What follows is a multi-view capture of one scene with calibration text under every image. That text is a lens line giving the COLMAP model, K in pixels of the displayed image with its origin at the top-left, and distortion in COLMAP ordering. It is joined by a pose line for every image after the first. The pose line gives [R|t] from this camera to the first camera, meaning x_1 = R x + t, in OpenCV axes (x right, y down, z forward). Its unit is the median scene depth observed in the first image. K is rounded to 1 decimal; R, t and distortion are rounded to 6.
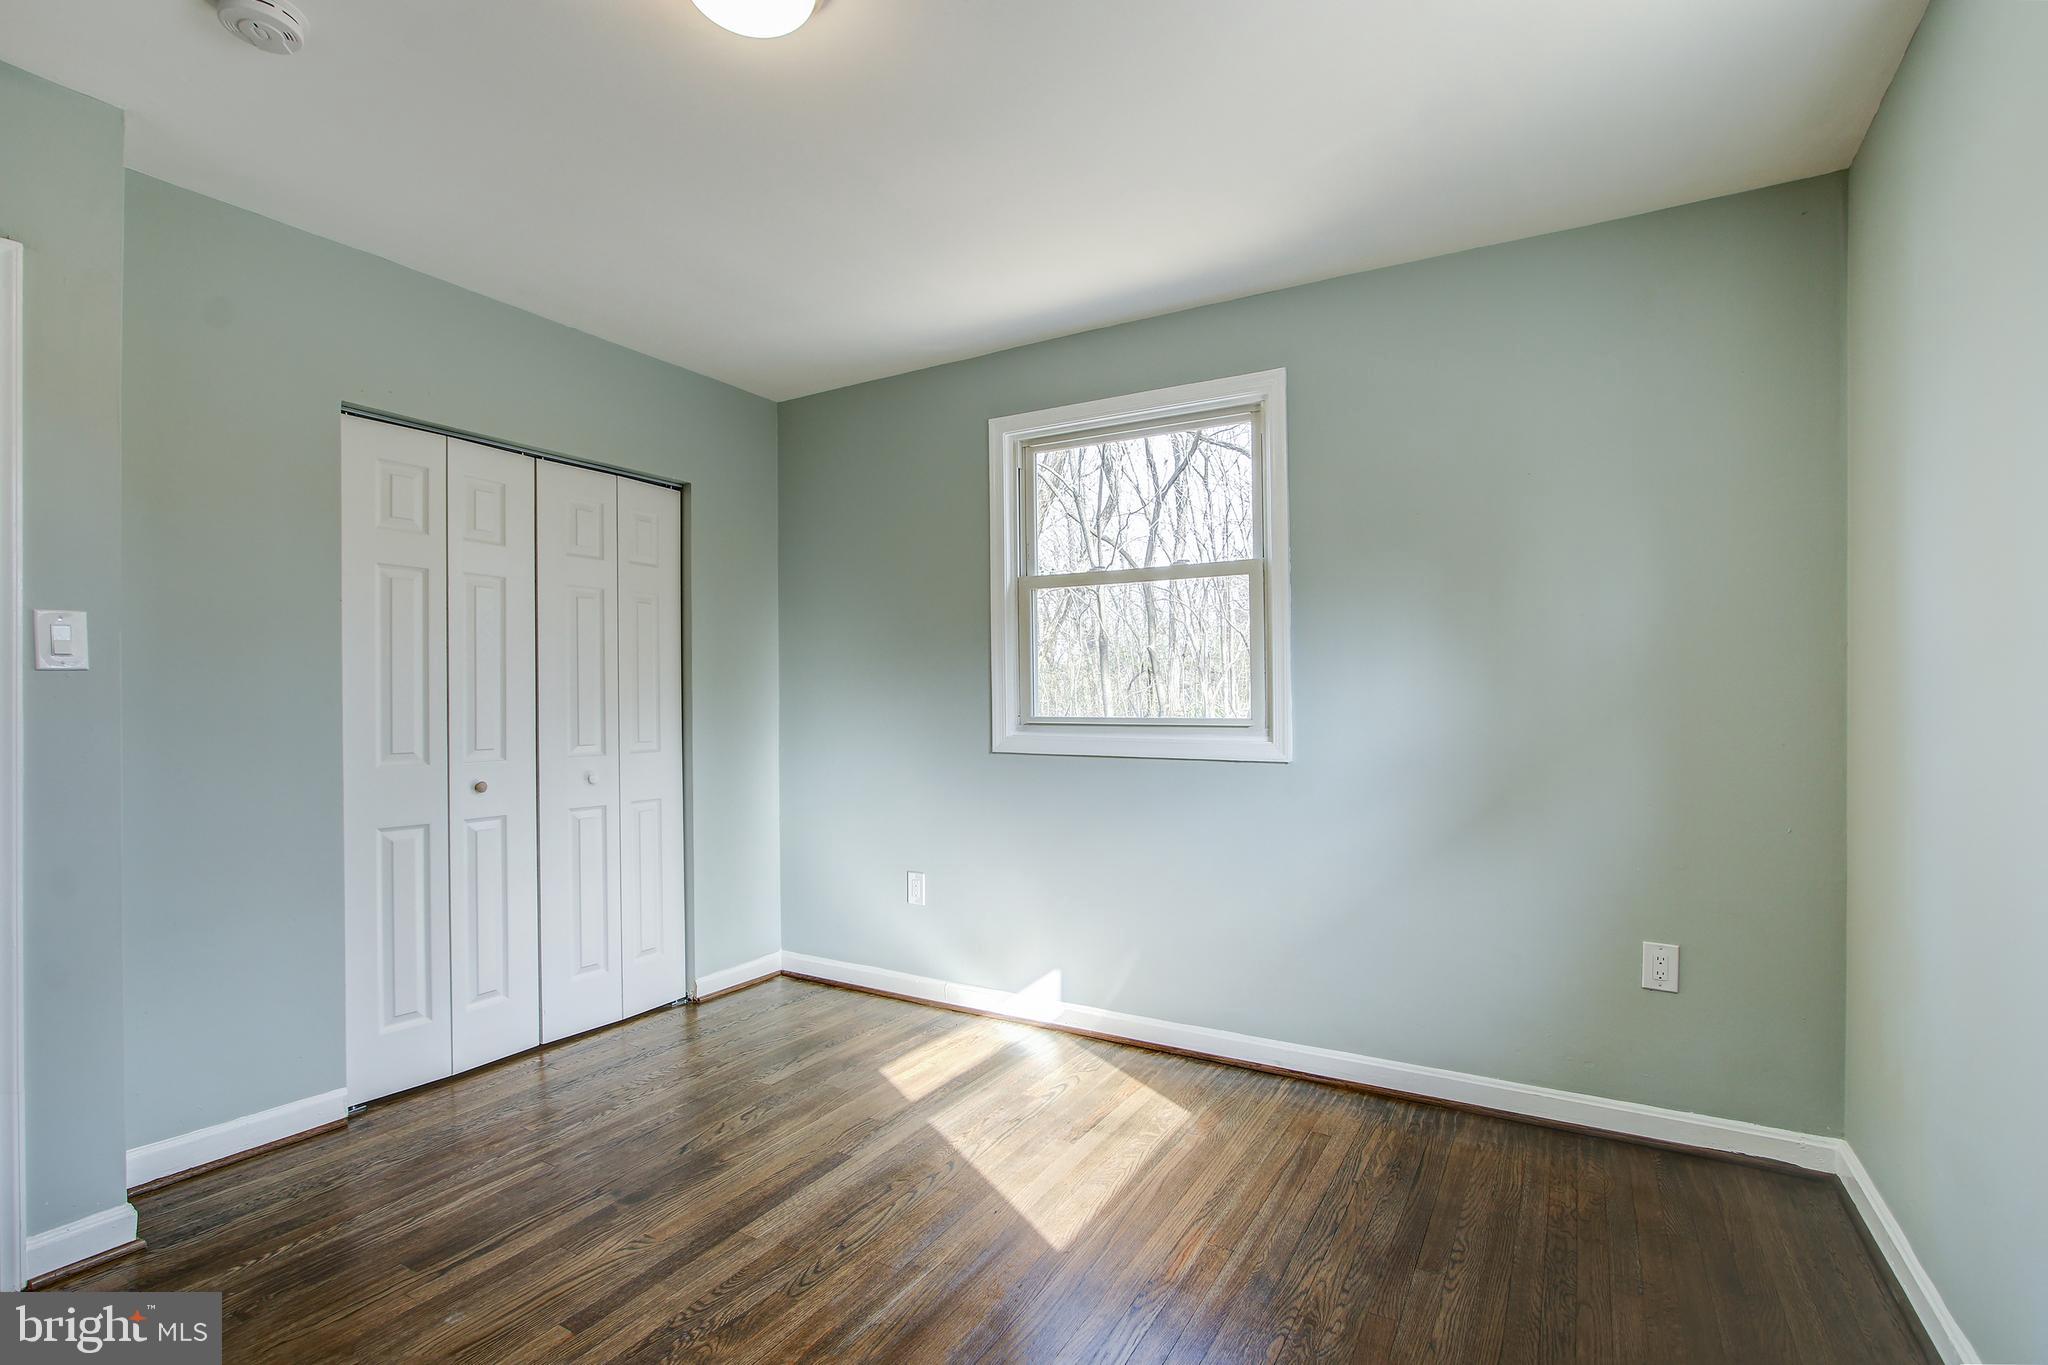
lens RADIAL K [[946.3, 0, 1032.5], [0, 946.3, 699.6], [0, 0, 1]] dist [-0.014520, 0.002257]
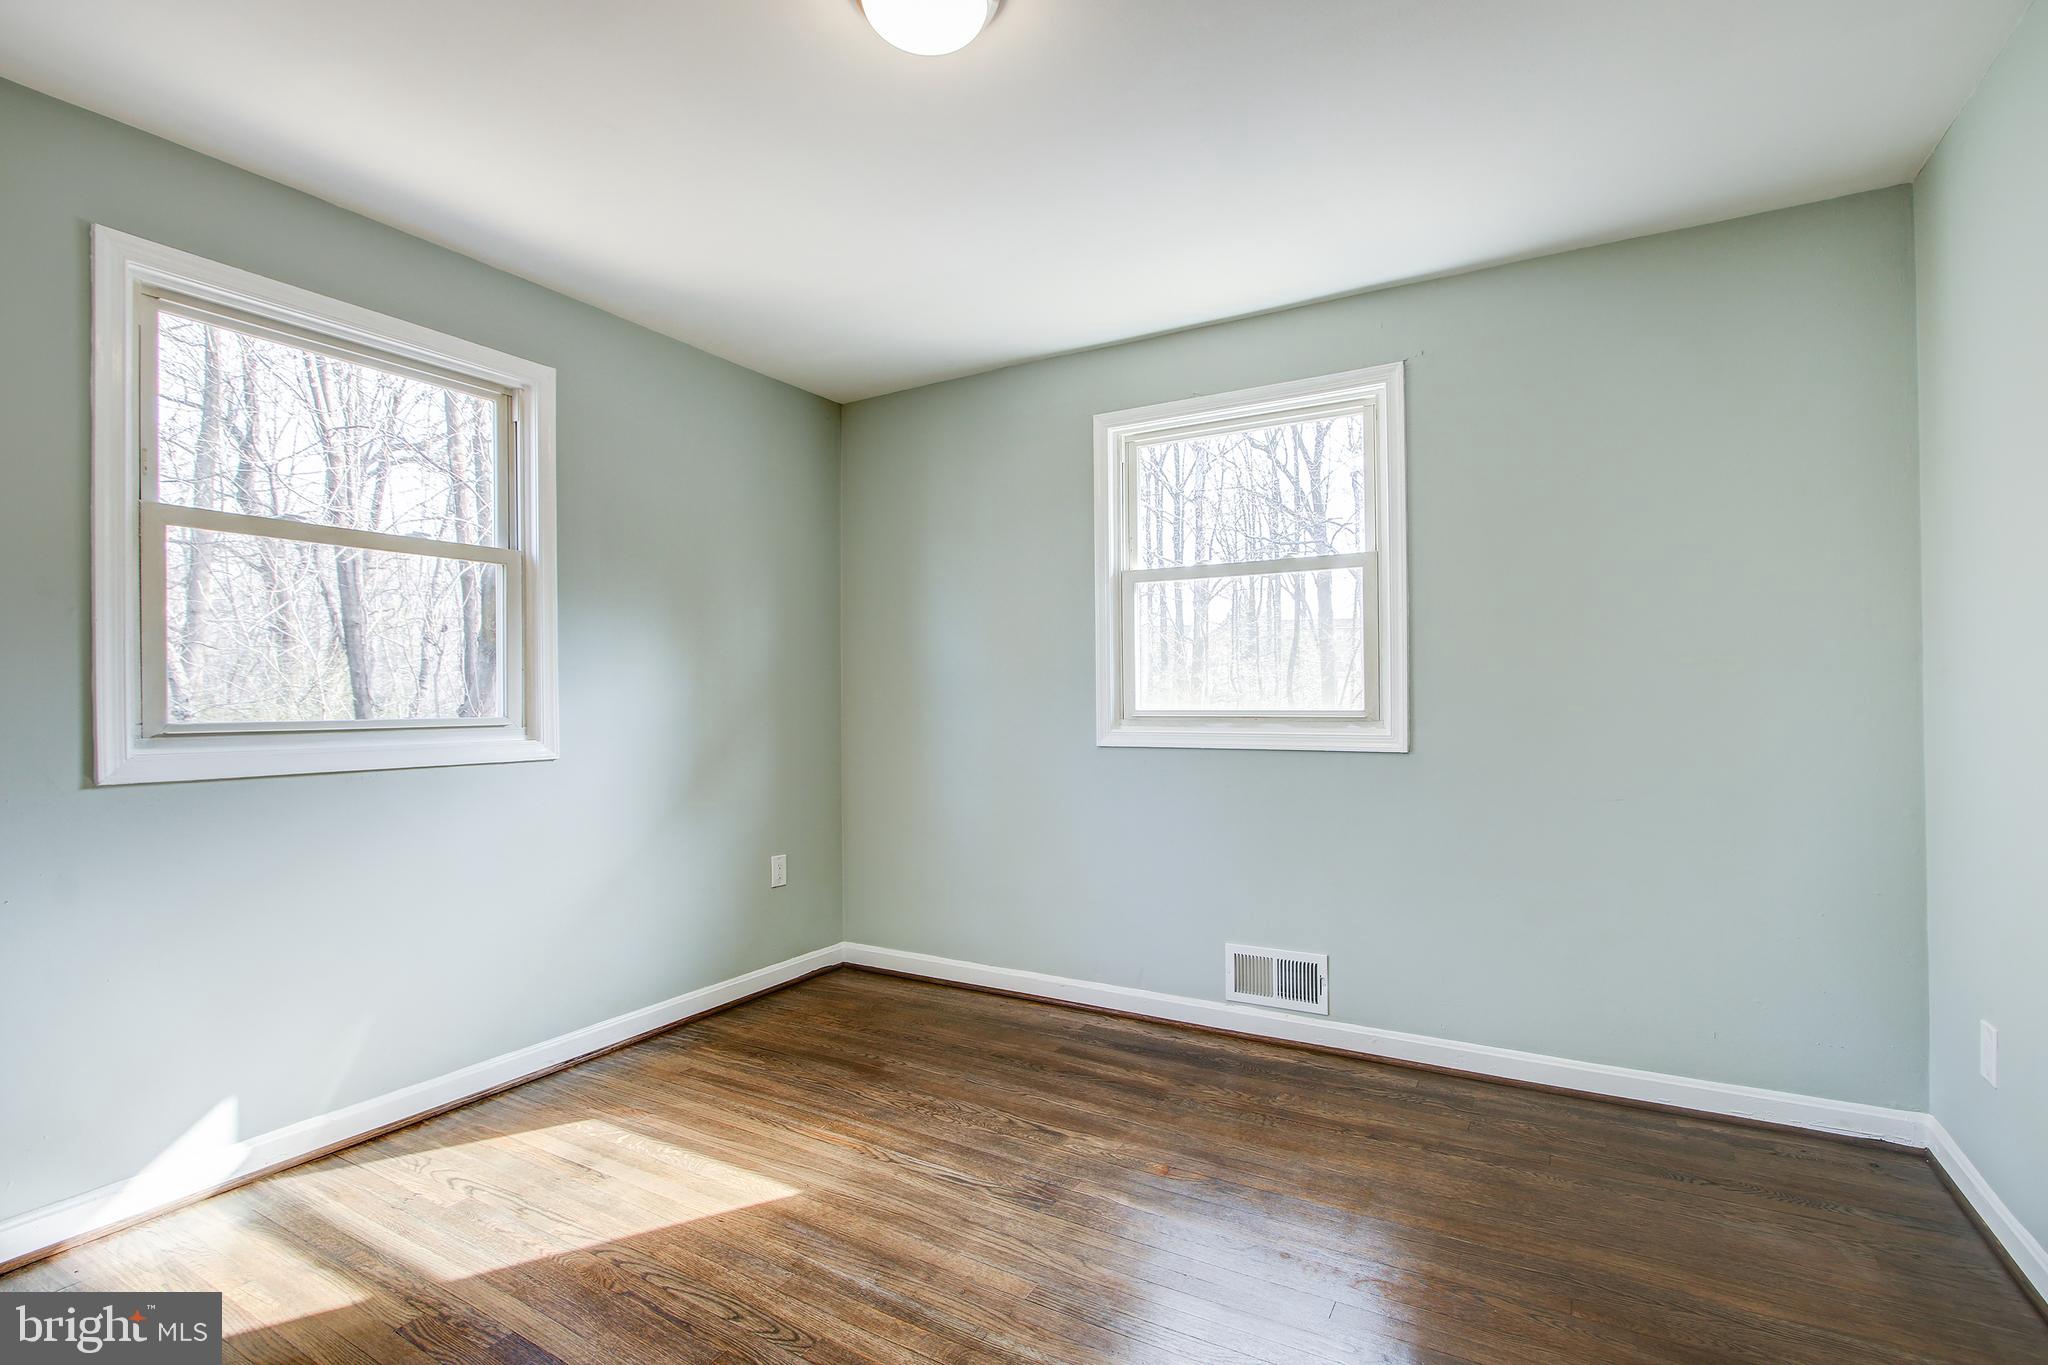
lens RADIAL K [[946.3, 0, 1031.9], [0, 946.3, 683.5], [0, 0, 1]] dist [-0.014520, 0.002257]
pose [[-0.001472, 0.015907, 0.999872, -0.827072], [0.004053, 0.999865, -0.015901, 0.004050], [-0.999991, 0.004030, -0.001536, 0.549982]]
